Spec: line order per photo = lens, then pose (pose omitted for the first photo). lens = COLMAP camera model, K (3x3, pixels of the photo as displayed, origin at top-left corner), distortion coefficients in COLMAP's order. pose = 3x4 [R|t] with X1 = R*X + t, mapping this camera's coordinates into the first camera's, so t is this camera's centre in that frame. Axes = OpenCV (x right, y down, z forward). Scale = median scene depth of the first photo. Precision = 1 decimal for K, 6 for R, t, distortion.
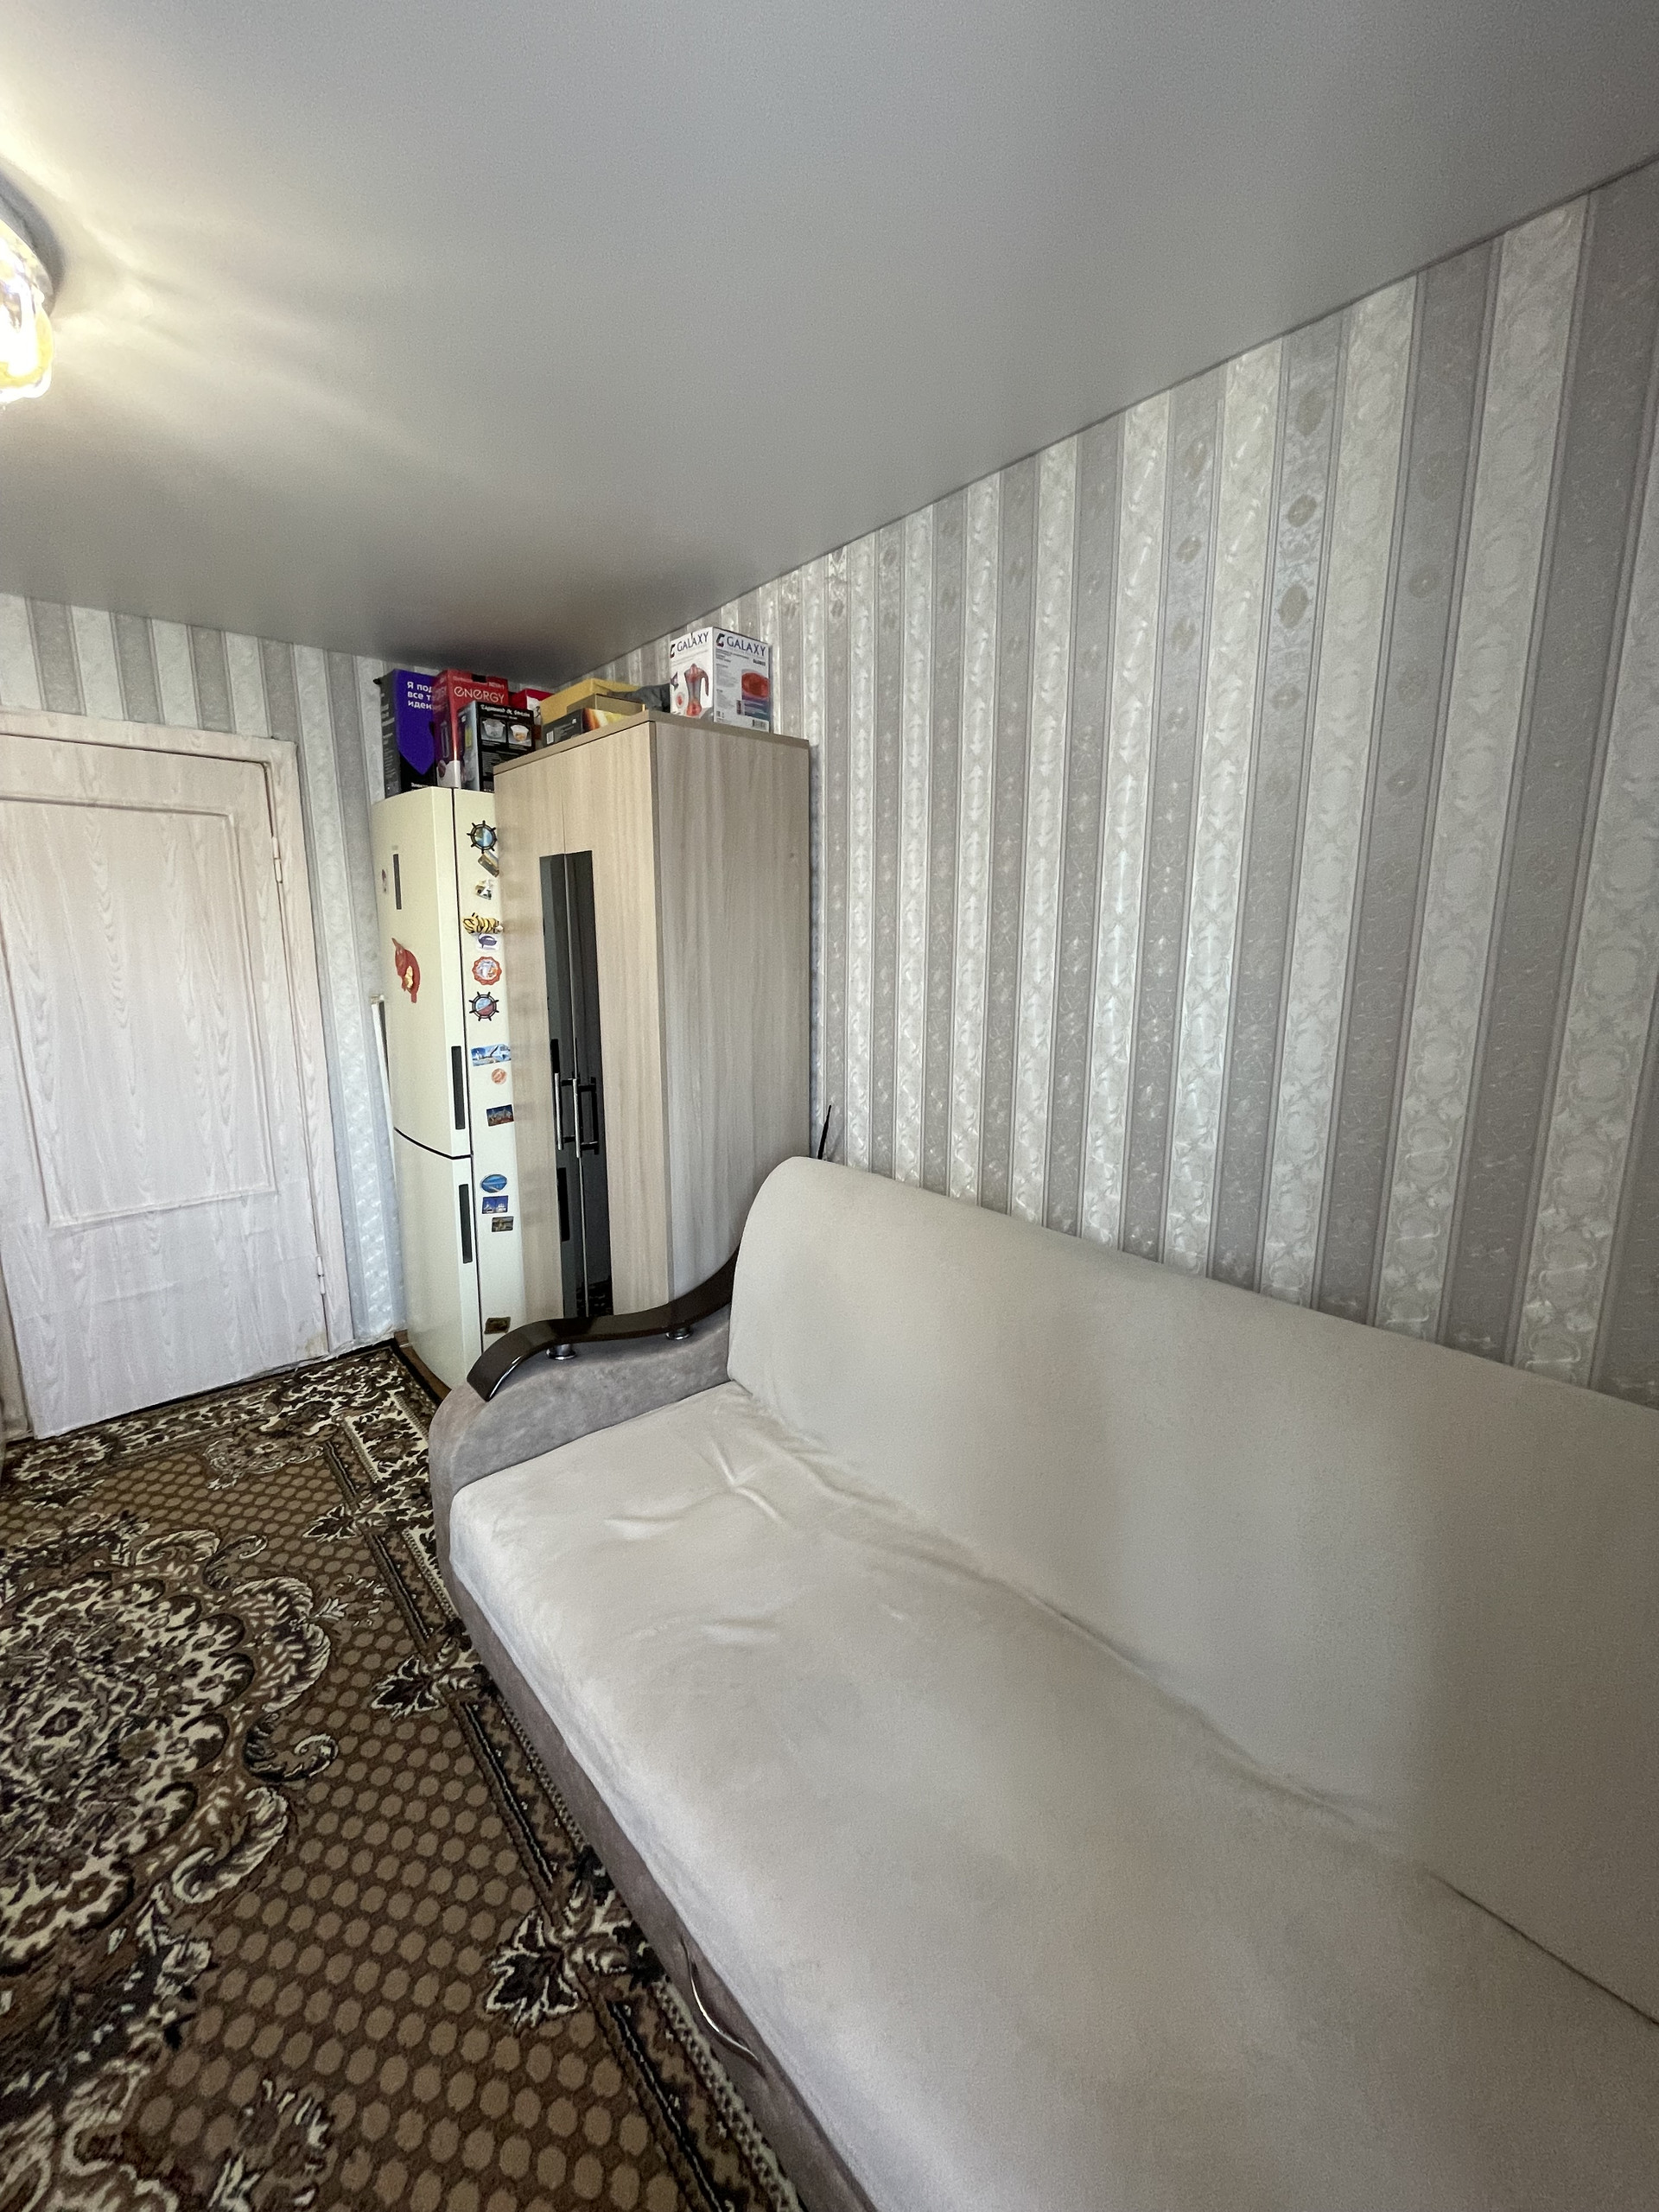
lens RADIAL K [[892.6, 0, 831.4], [0, 892.6, 1112.2], [0, 0, 1]] dist [-0.004508, 0.000494]
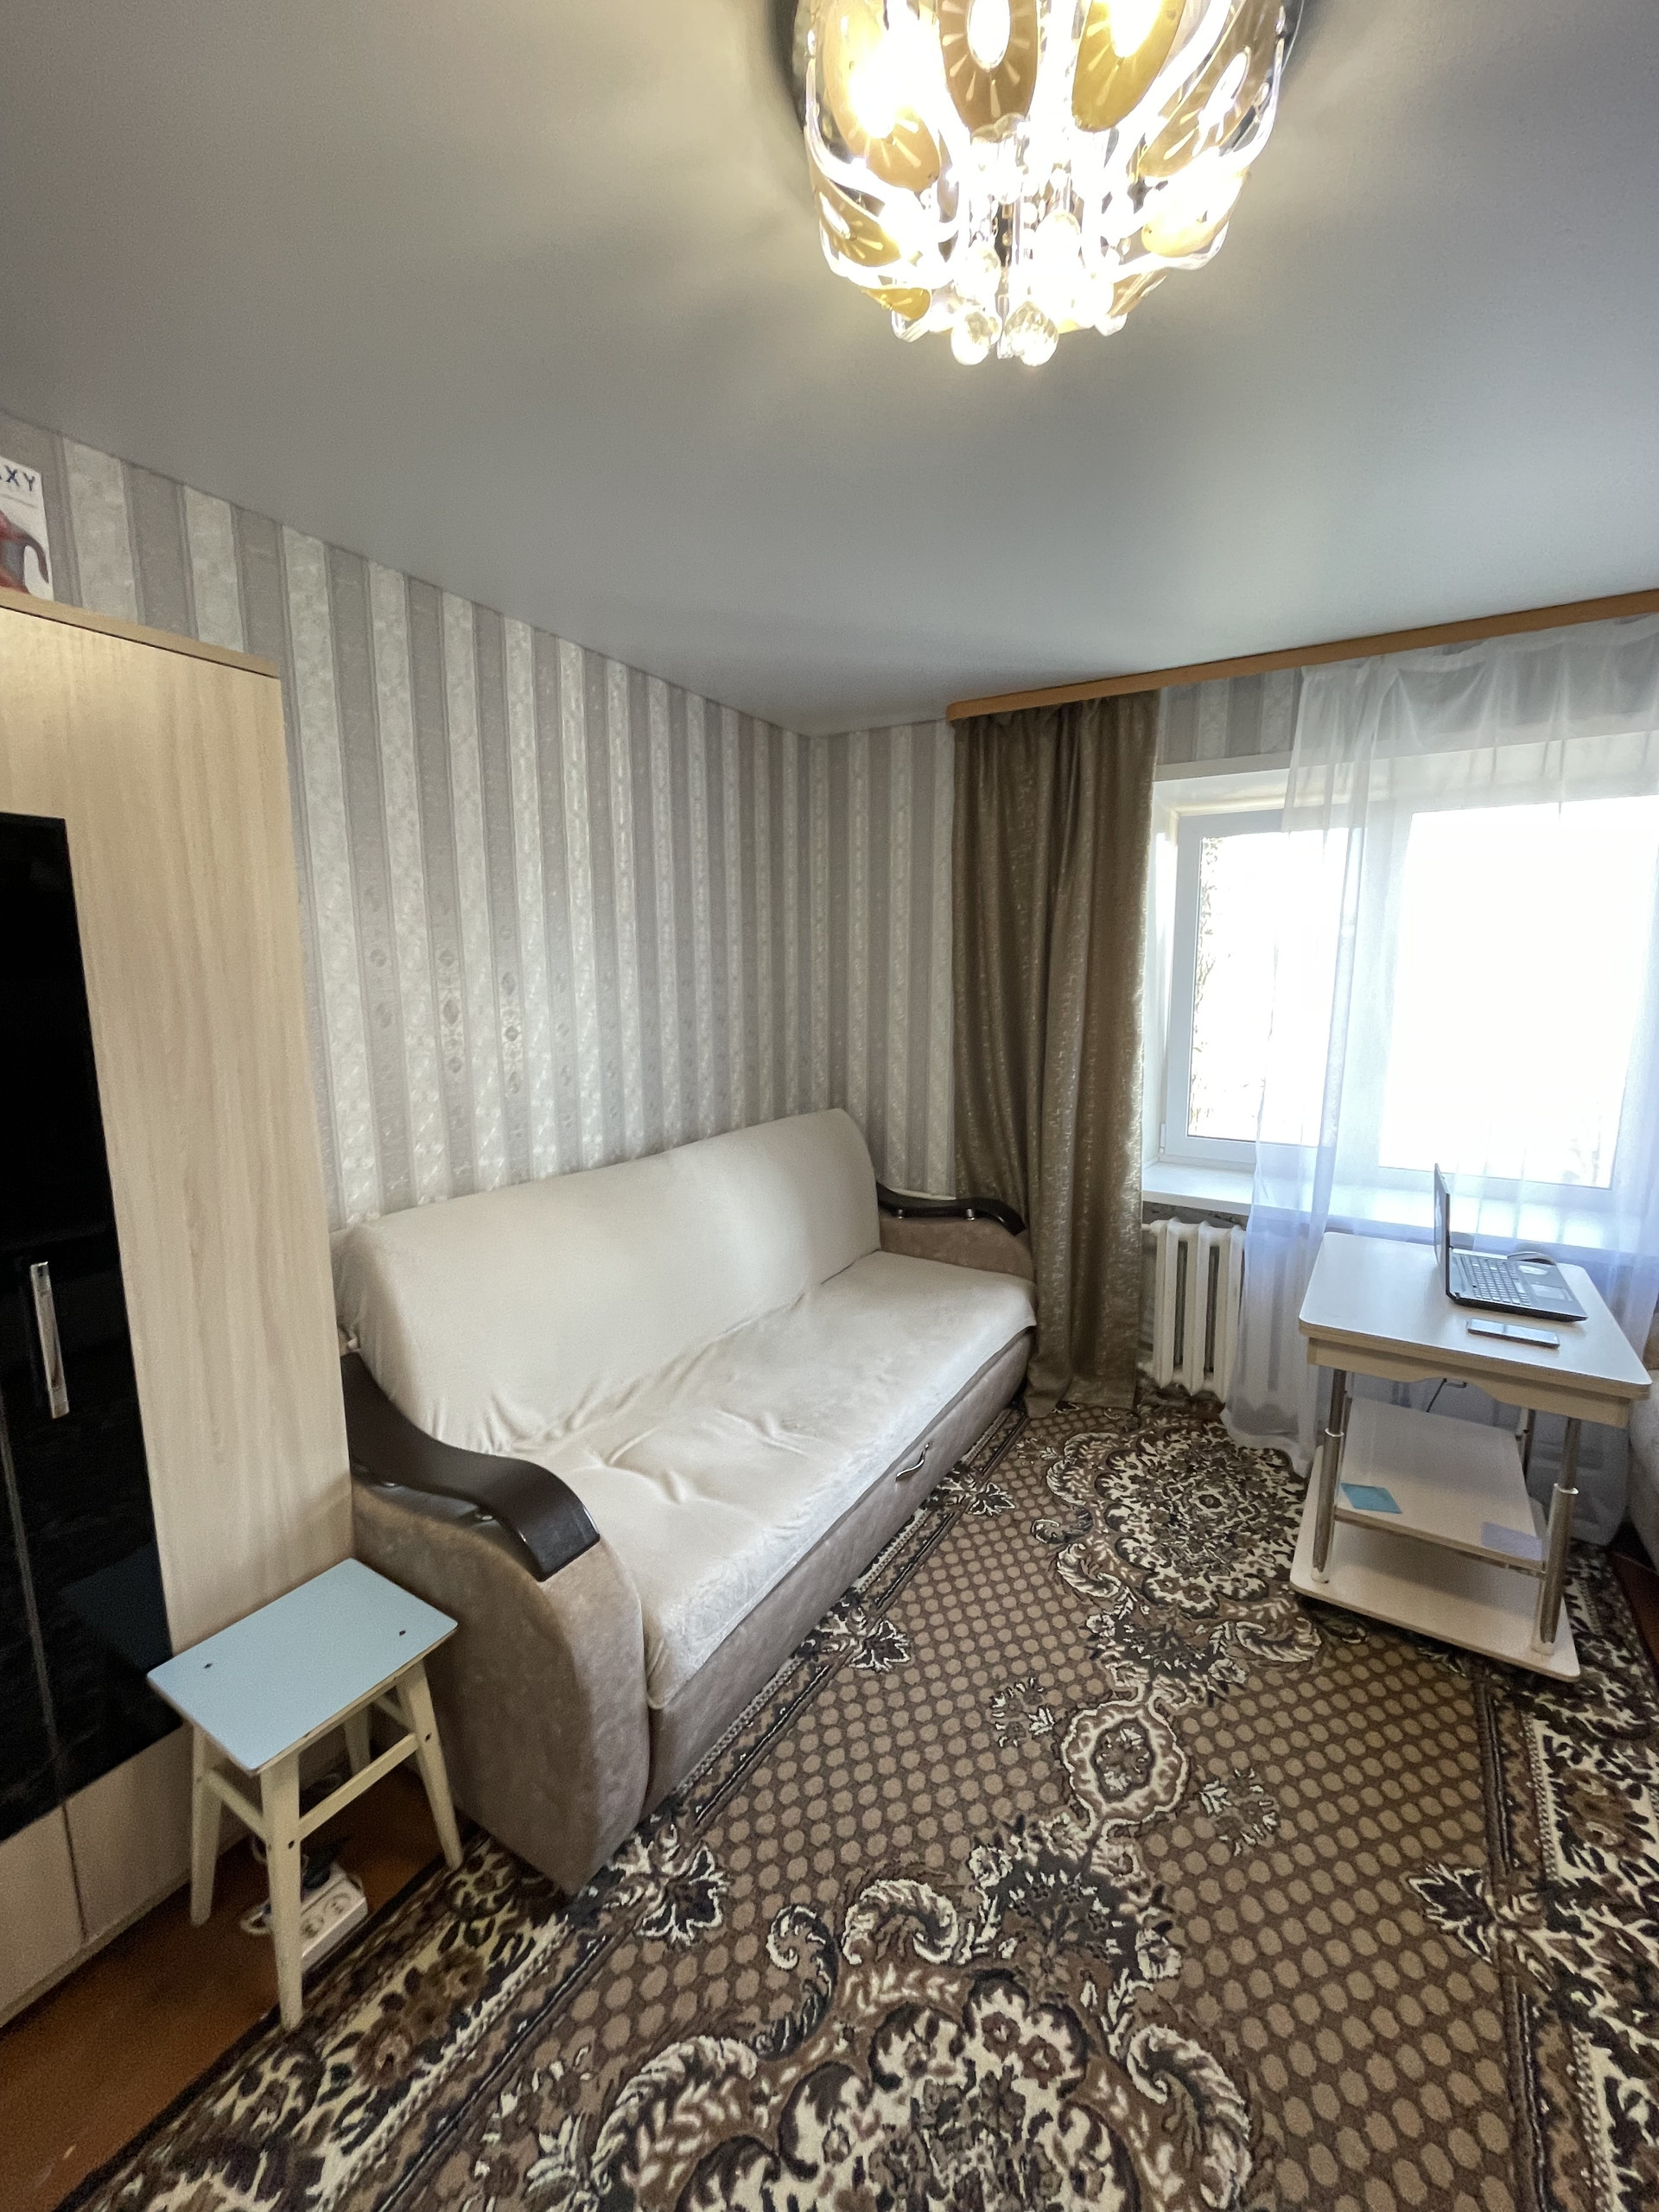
lens RADIAL K [[892.6, 0, 829.8], [0, 892.6, 1109.4], [0, 0, 1]] dist [-0.004508, 0.000494]
pose [[-0.307845, -0.159018, 0.938054, -1.192318], [0.175897, 0.959426, 0.220366, -0.206933], [-0.935036, 0.232839, -0.267384, 0.950707]]
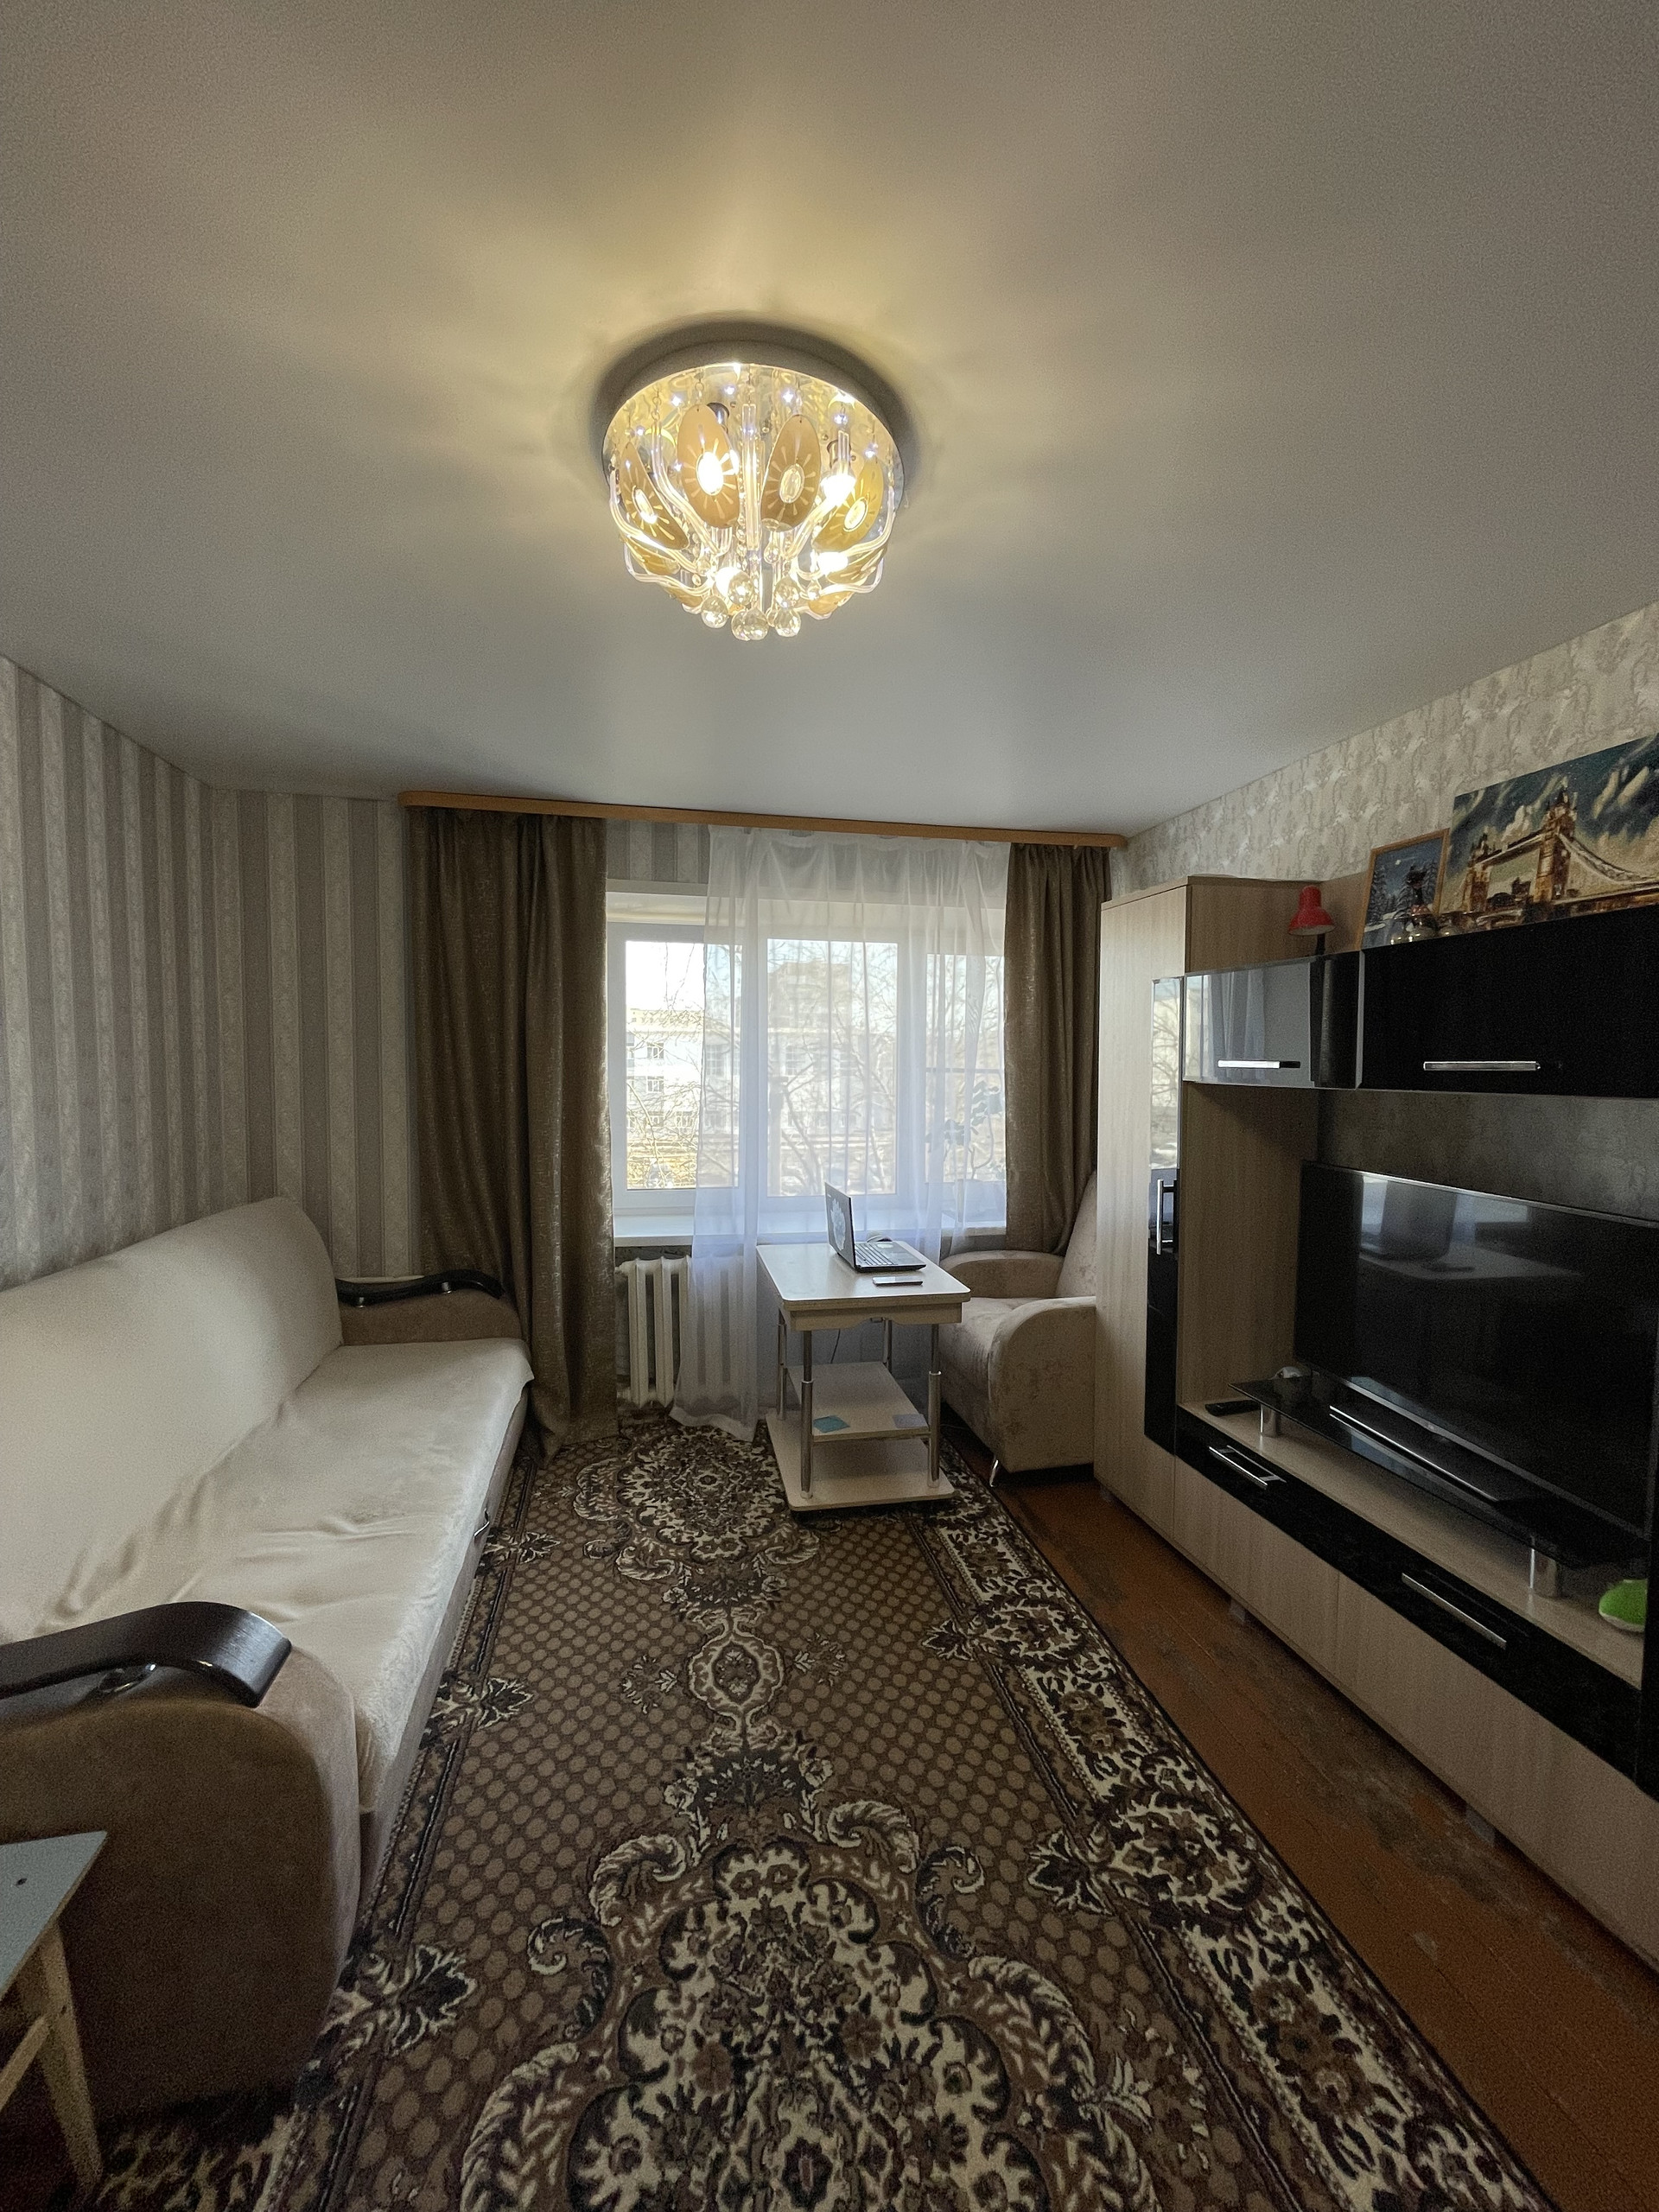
lens RADIAL K [[892.6, 0, 830.0], [0, 892.6, 1109.0], [0, 0, 1]] dist [-0.004508, 0.000494]
pose [[-0.877647, -0.041321, 0.477524, -1.143491], [0.074713, 0.972305, 0.221451, -0.249216], [-0.473449, 0.230032, -0.850253, 1.346051]]
